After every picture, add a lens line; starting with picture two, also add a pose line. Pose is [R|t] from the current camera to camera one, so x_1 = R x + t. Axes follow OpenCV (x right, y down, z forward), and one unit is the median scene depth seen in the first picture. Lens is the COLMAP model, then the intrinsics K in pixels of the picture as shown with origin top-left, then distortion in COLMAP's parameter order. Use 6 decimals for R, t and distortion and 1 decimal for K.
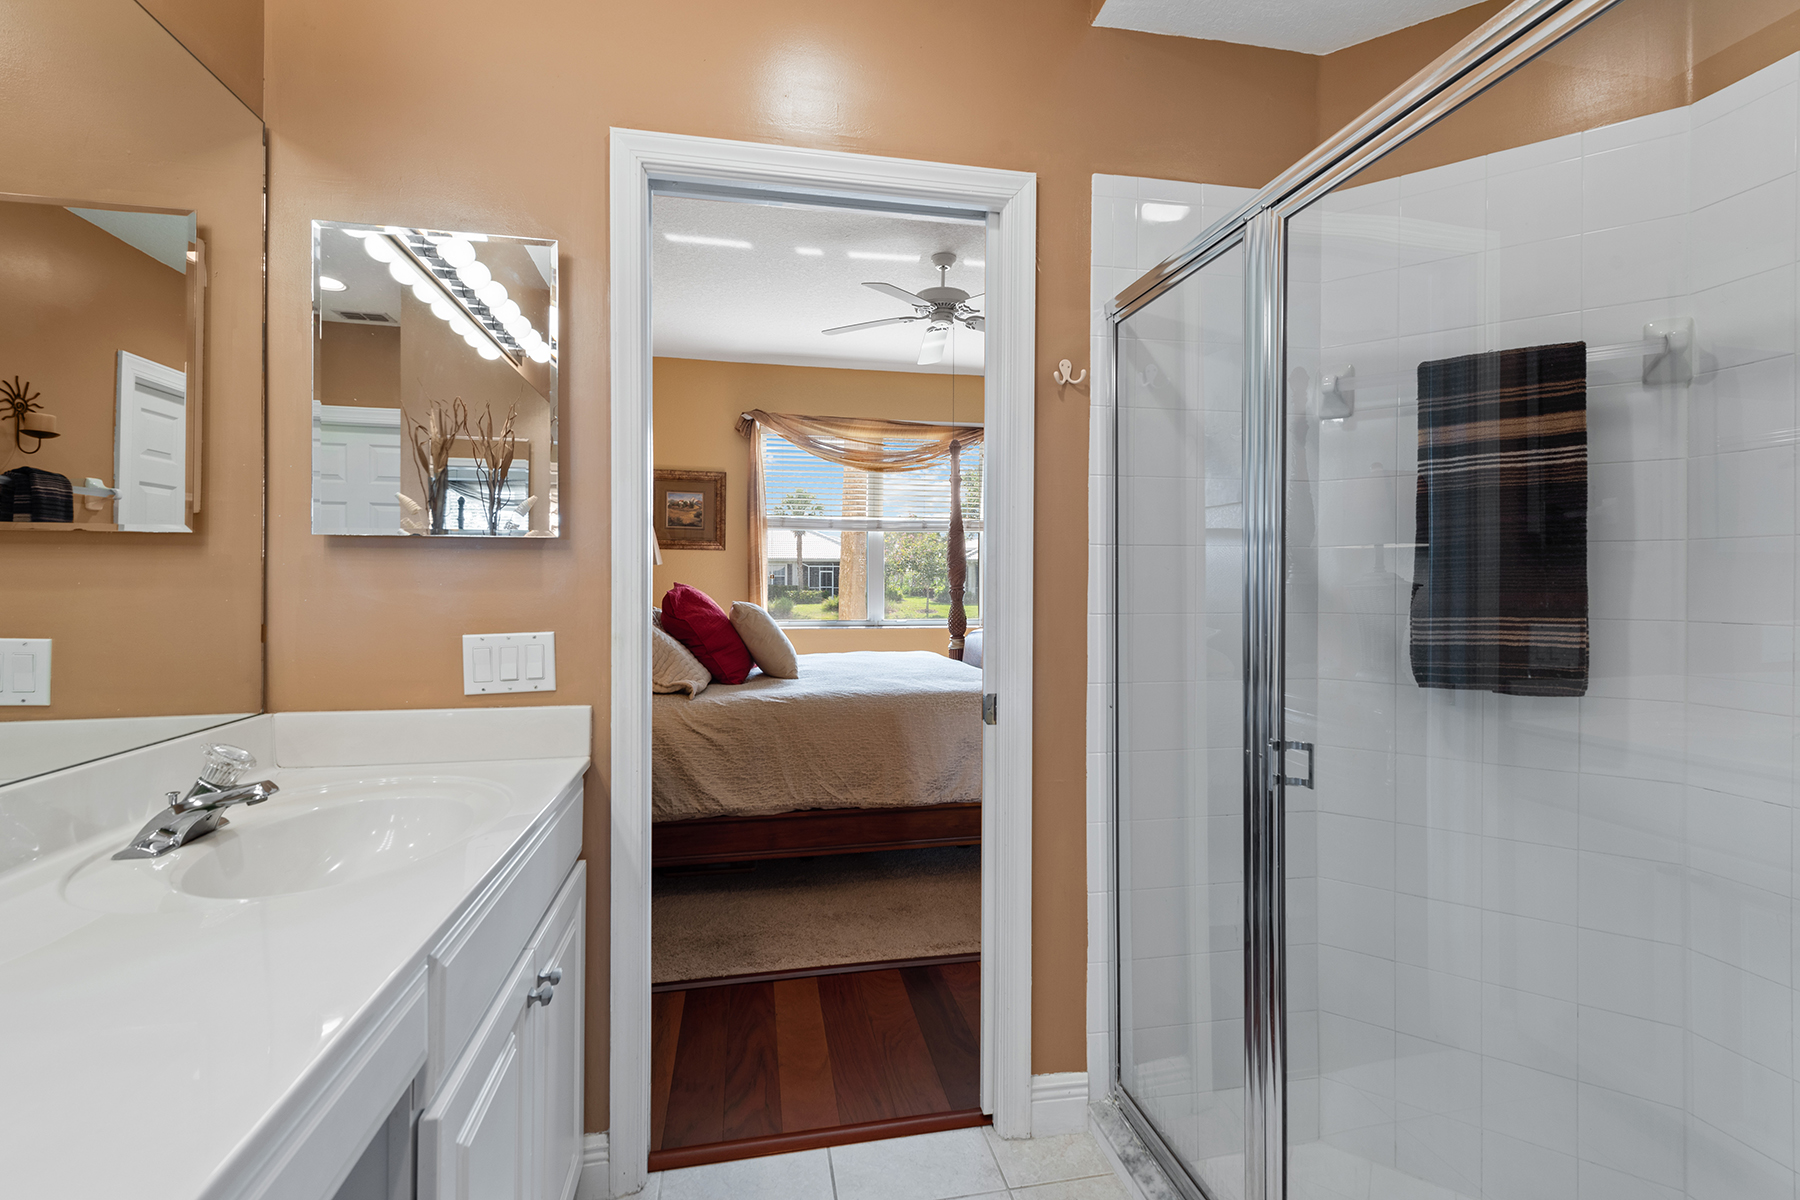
lens RADIAL K [[768.3, 0, 900.0], [0, 768.3, 600.0], [0, 0, 1]] dist [-0.000271, -0.000049]
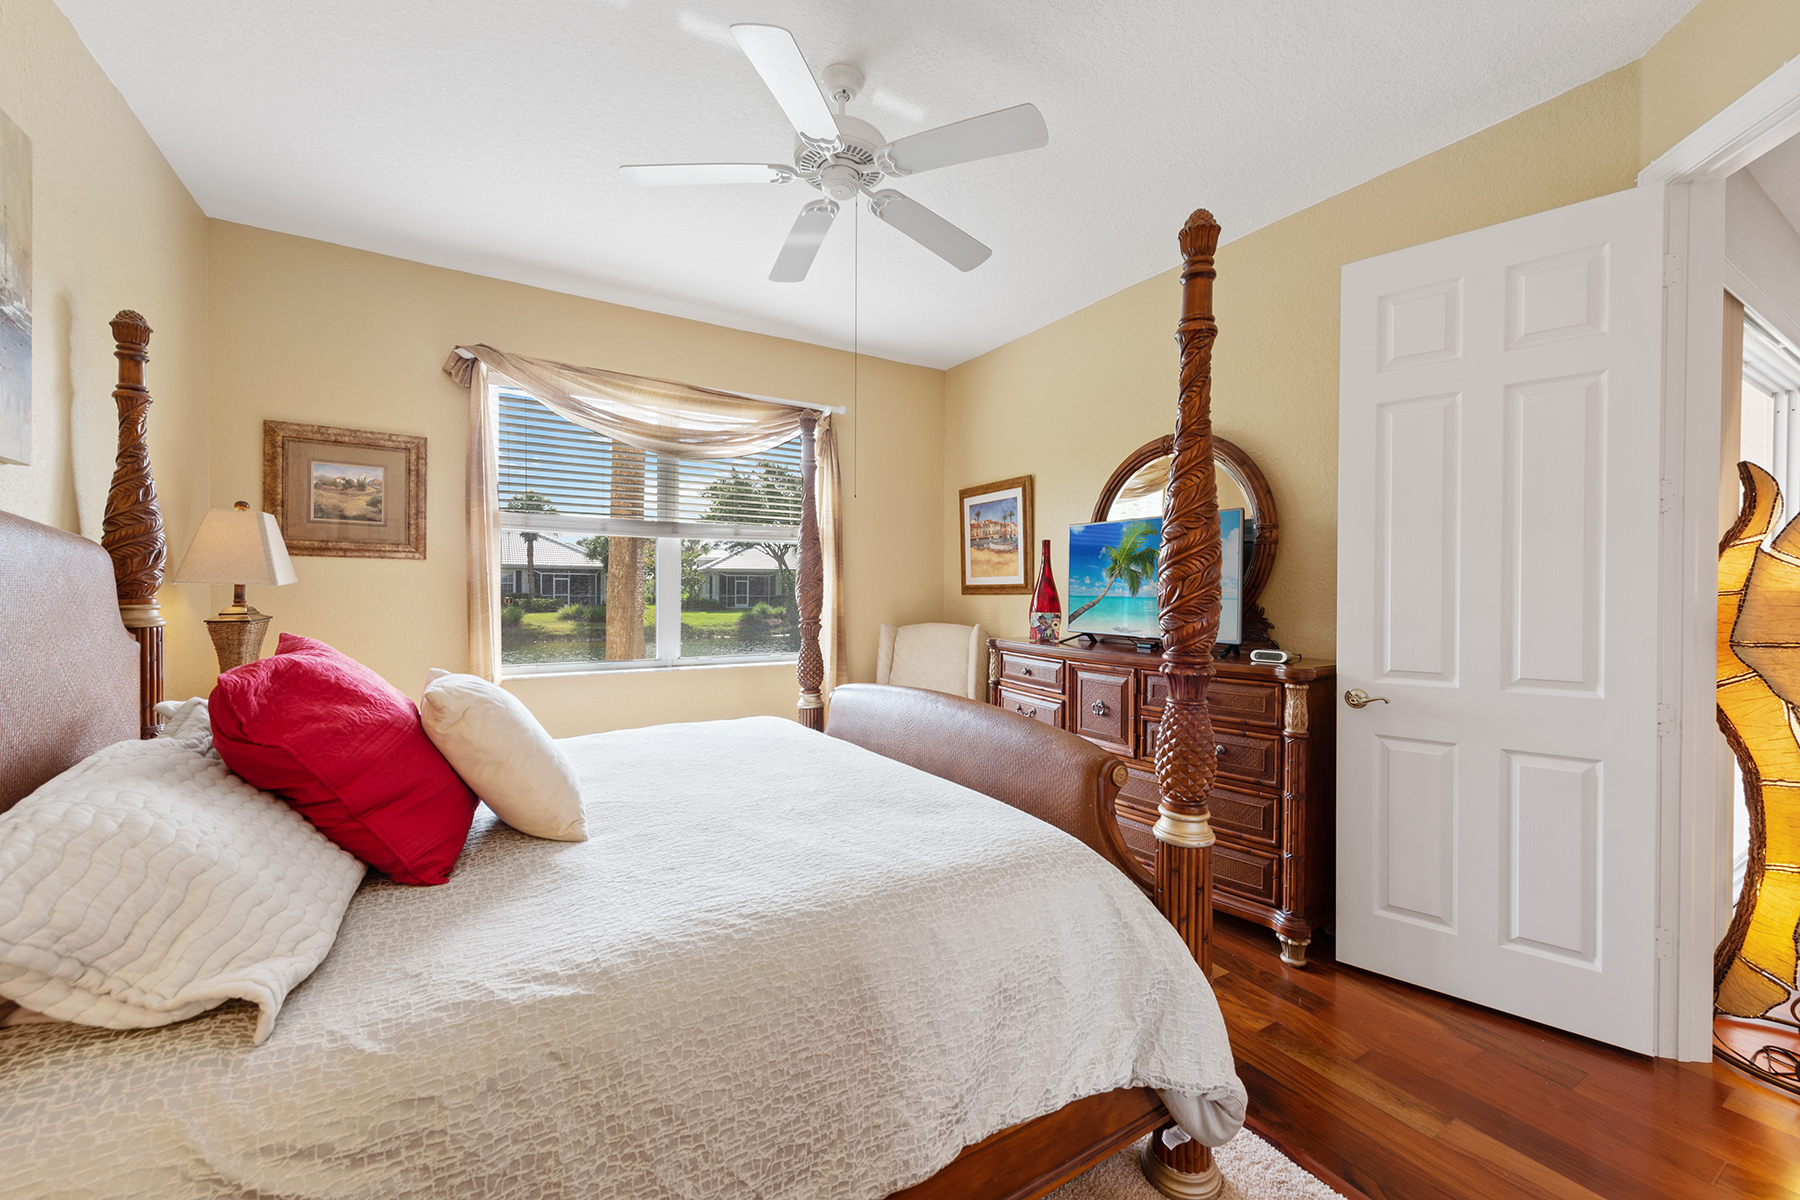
lens RADIAL K [[701.5, 0, 897.9], [0, 701.5, 597.5], [0, 0, 1]] dist [0.014488, -0.005230]
pose [[0.938388, -0.001167, 0.345581, -0.065490], [0.005088, 0.999933, -0.010441, -0.026693], [-0.345546, 0.011556, 0.938331, 0.333678]]
